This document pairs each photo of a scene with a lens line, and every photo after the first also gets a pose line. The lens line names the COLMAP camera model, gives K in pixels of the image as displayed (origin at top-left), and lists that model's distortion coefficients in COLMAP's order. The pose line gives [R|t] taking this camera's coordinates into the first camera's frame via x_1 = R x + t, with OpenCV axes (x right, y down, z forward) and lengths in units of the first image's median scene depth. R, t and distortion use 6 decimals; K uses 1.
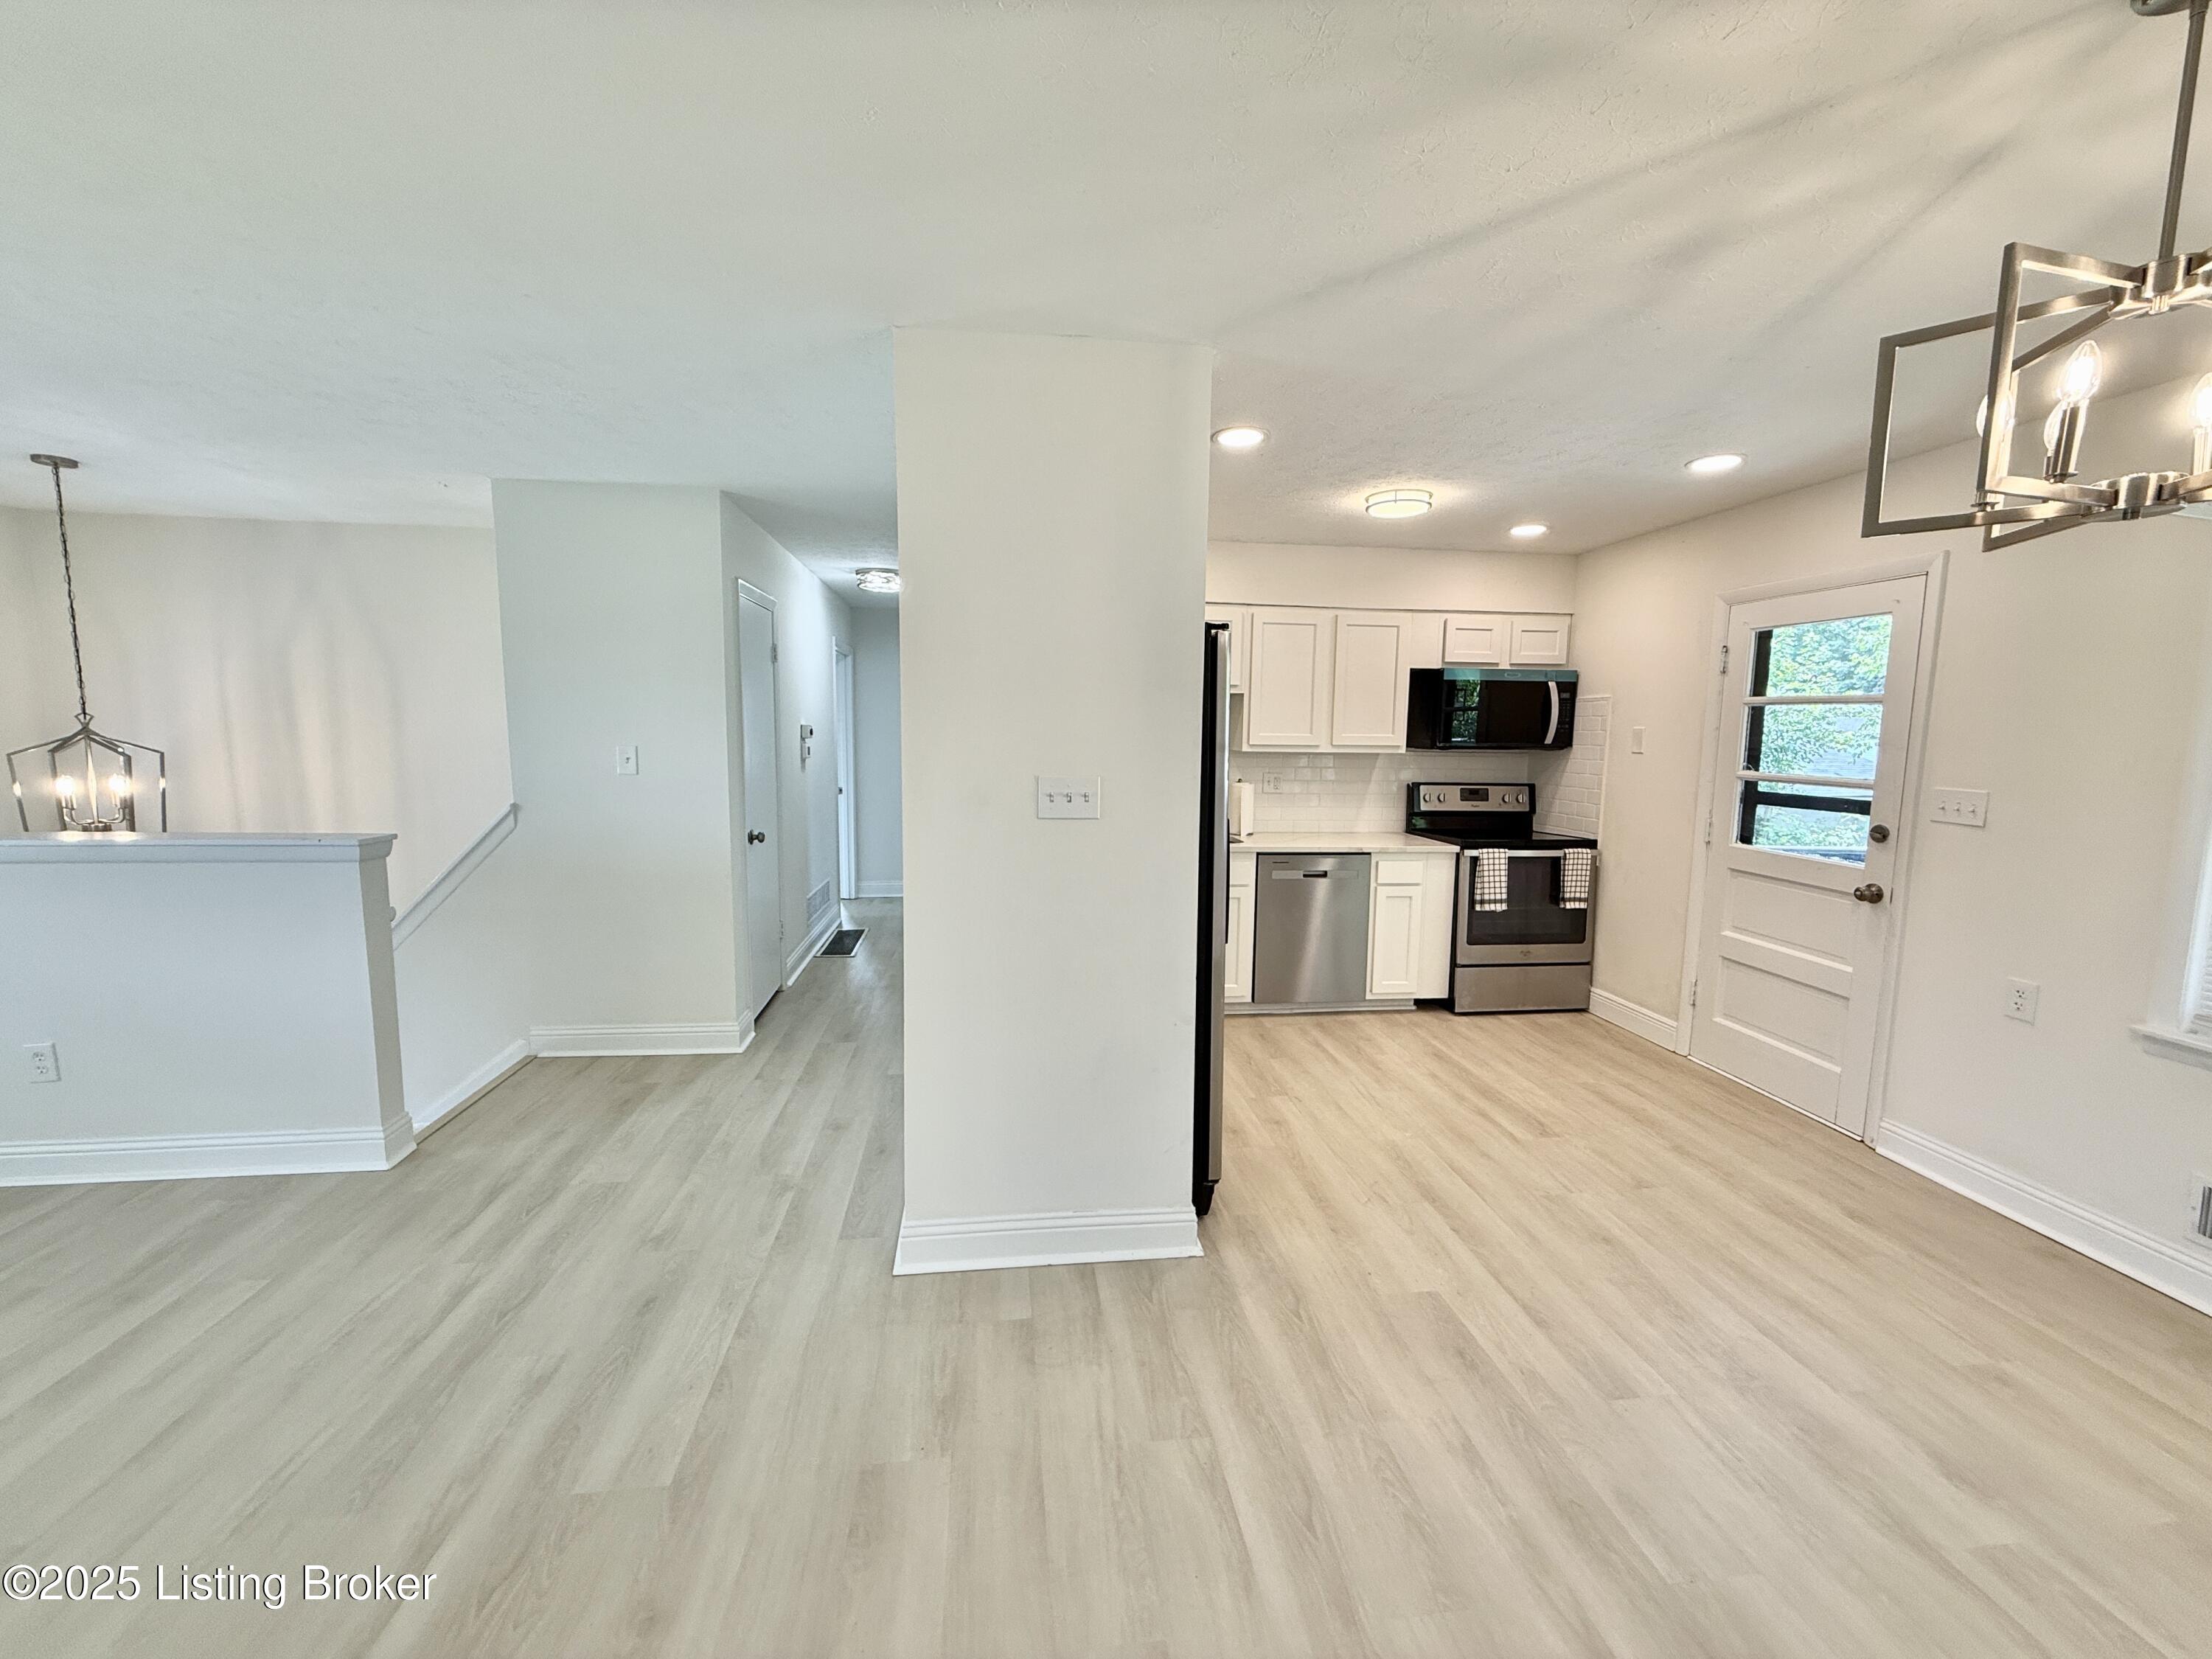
lens RADIAL K [[886.9, 0, 1097.1], [0, 886.9, 820.1], [0, 0, 1]] dist [0.000536, 0.000925]
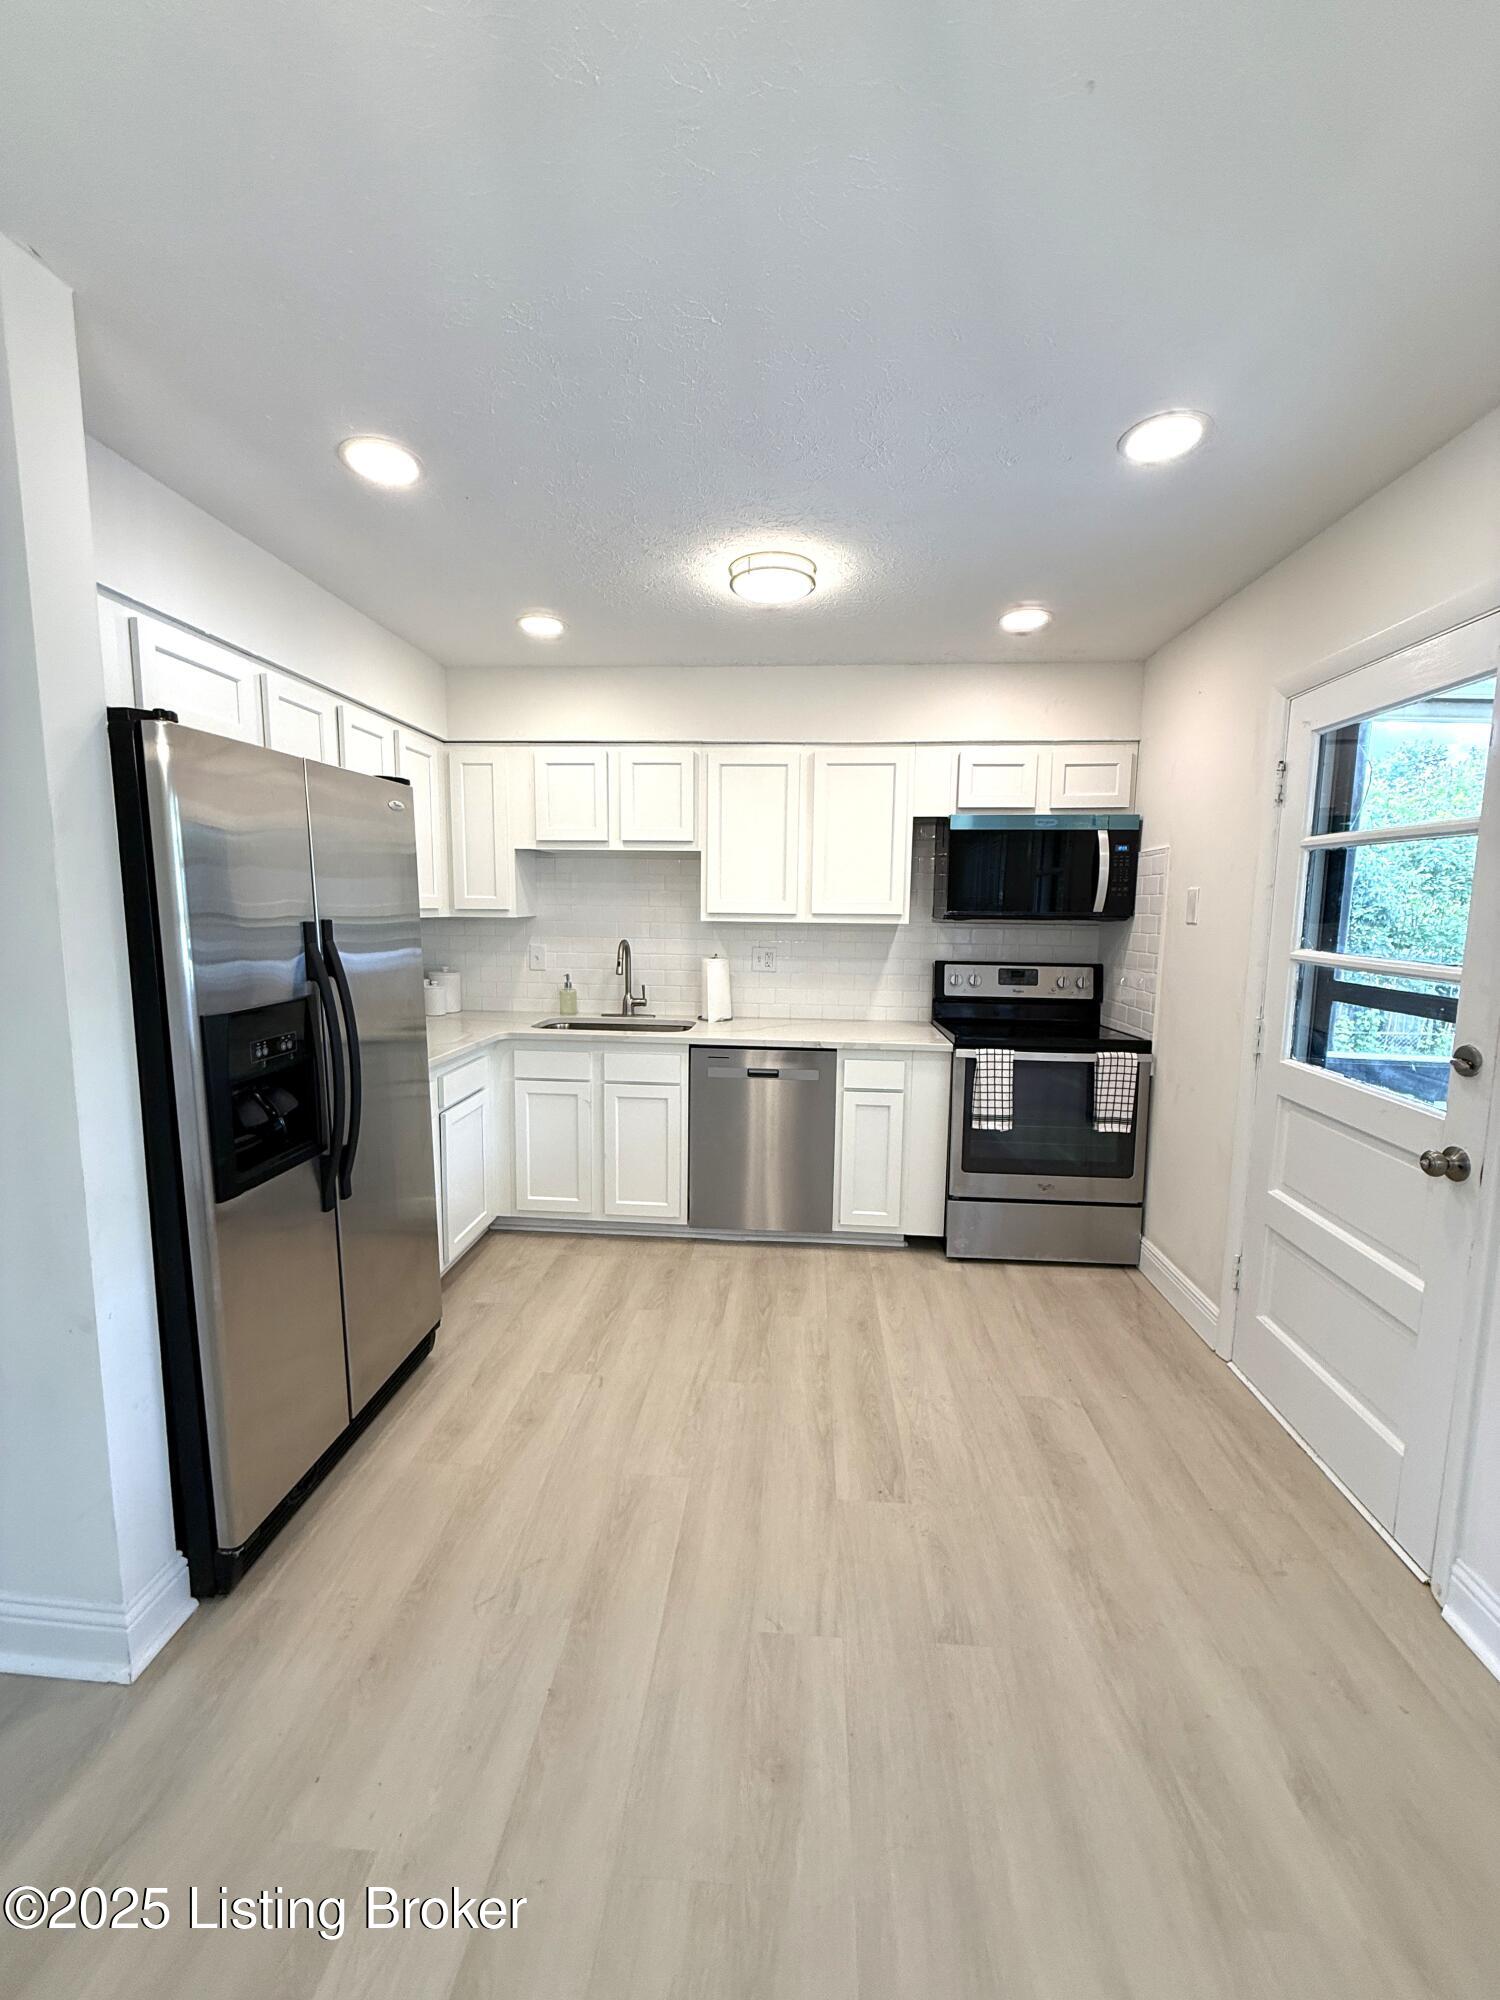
lens RADIAL K [[794.7, 0, 754.2], [0, 794.7, 992.5], [0, 0, 1]] dist [0.002388, -0.000325]
pose [[0.980318, 0.020820, -0.196323, 0.384240], [-0.019952, 0.999780, 0.006398, -0.016853], [0.196414, -0.002355, 0.980518, 0.294347]]
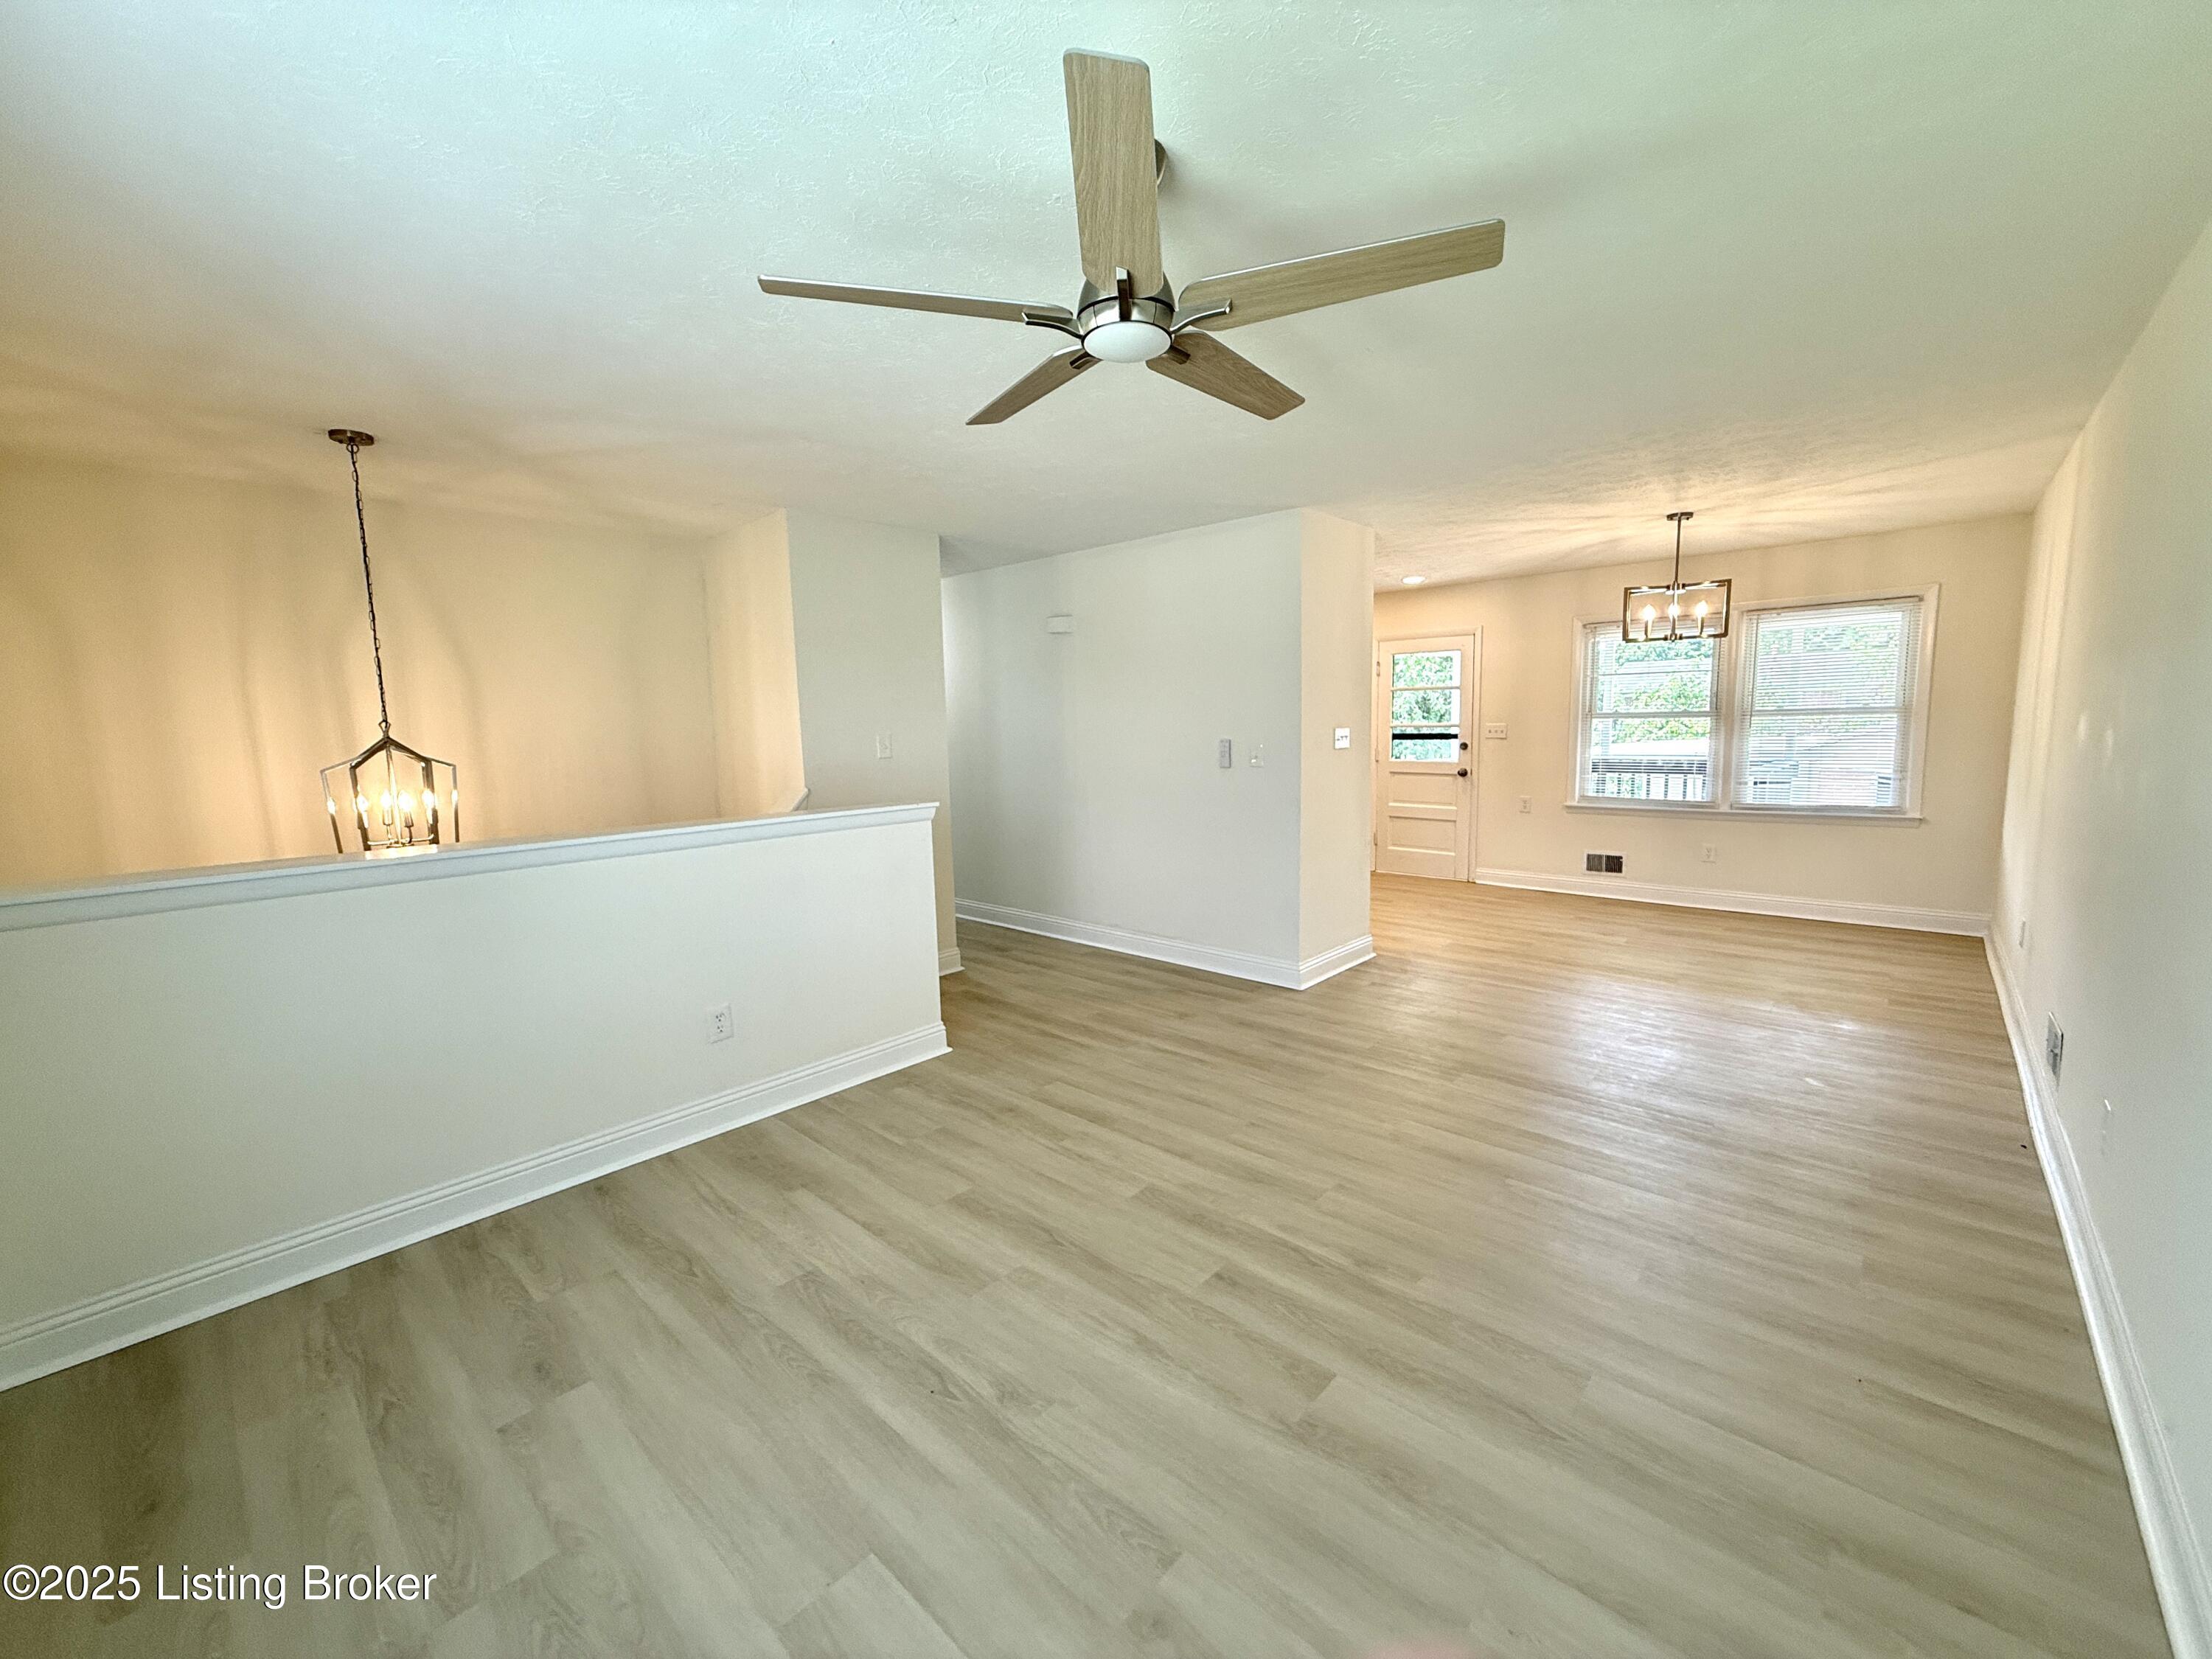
lens RADIAL K [[886.9, 0, 1087.6], [0, 886.9, 836.1], [0, 0, 1]] dist [0.000536, 0.000925]
pose [[0.766635, -0.114780, 0.631741, -0.989756], [0.094841, 0.993343, 0.065387, 0.001711], [-0.635041, 0.009787, 0.772417, -0.118929]]
